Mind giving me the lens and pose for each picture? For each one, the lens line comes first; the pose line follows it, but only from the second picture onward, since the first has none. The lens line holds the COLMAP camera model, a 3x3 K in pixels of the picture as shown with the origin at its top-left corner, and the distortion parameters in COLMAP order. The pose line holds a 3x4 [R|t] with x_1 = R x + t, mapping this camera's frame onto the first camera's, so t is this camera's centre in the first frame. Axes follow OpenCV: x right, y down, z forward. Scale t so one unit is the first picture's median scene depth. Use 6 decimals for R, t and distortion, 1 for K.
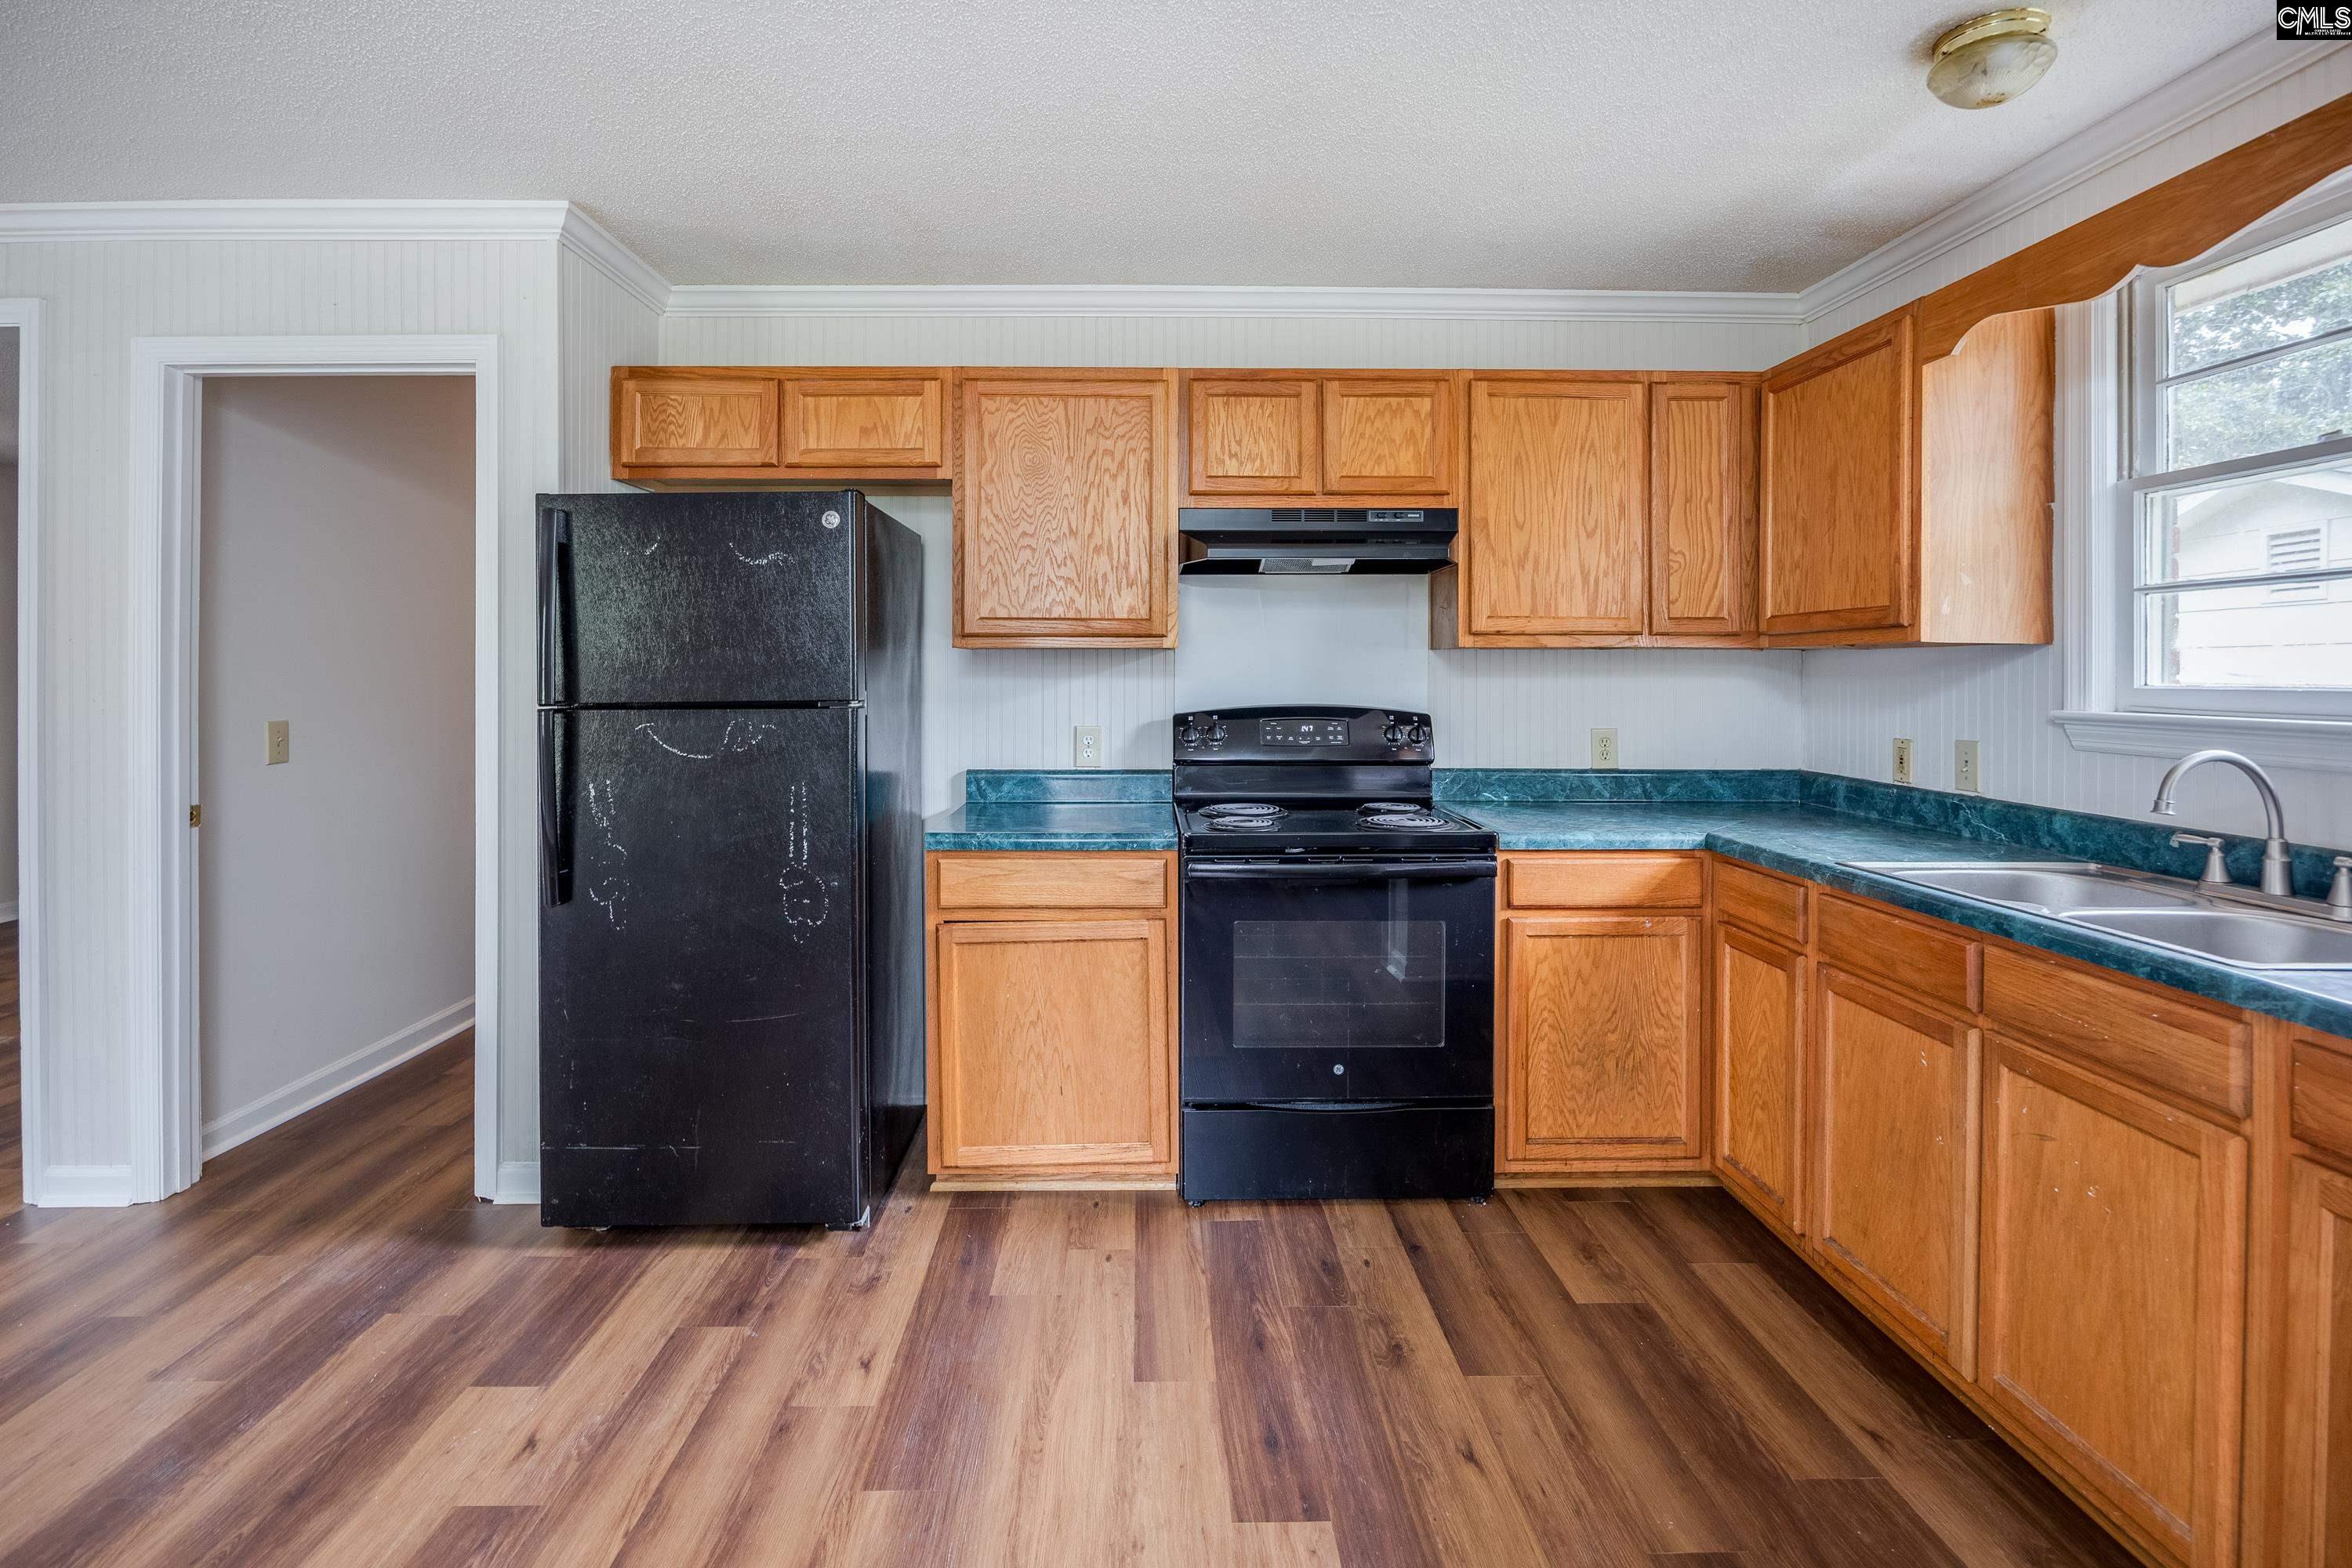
lens RADIAL K [[1140.7, 0, 1174.5], [0, 1140.7, 666.2], [0, 0, 1]] dist [0.003528, 0.000539]
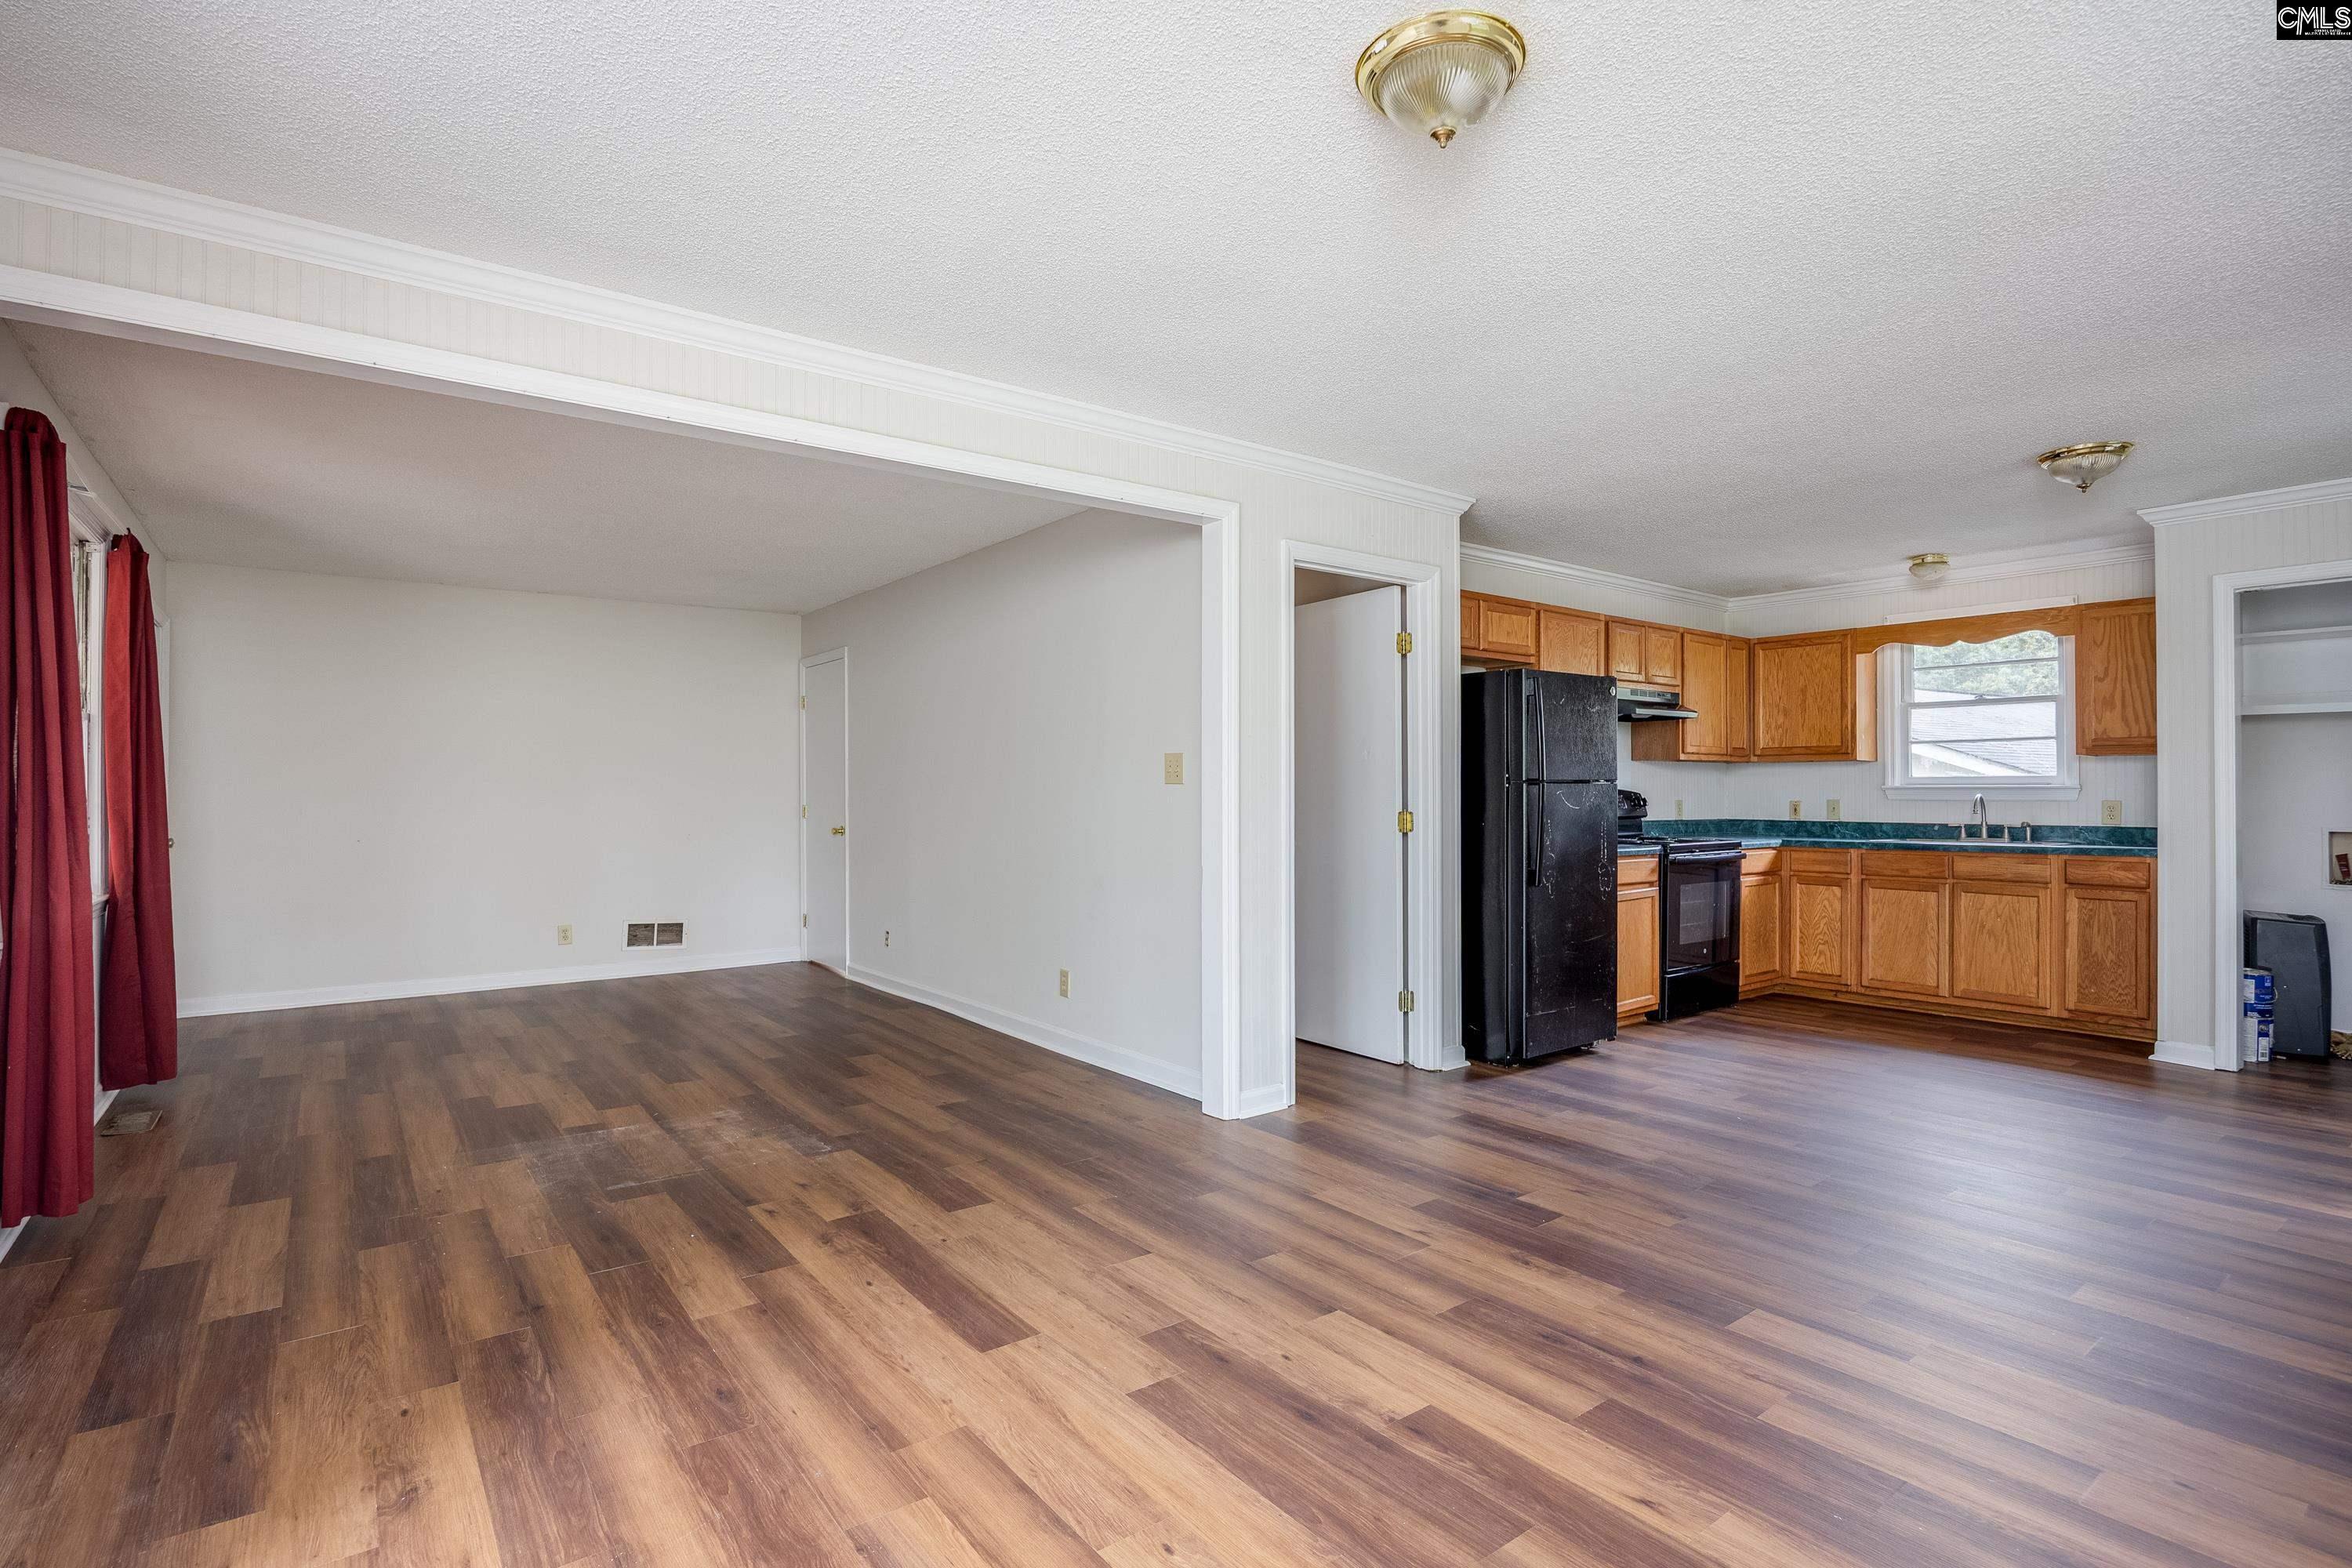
lens RADIAL K [[1123.8, 0, 1186.1], [0, 1123.8, 799.4], [0, 0, 1]] dist [-0.024274, 0.000418]
pose [[0.811837, -0.004952, 0.583863, -1.883884], [-0.000989, 0.999951, 0.009856, 0.042259], [-0.583883, -0.008579, 0.811793, -0.154208]]
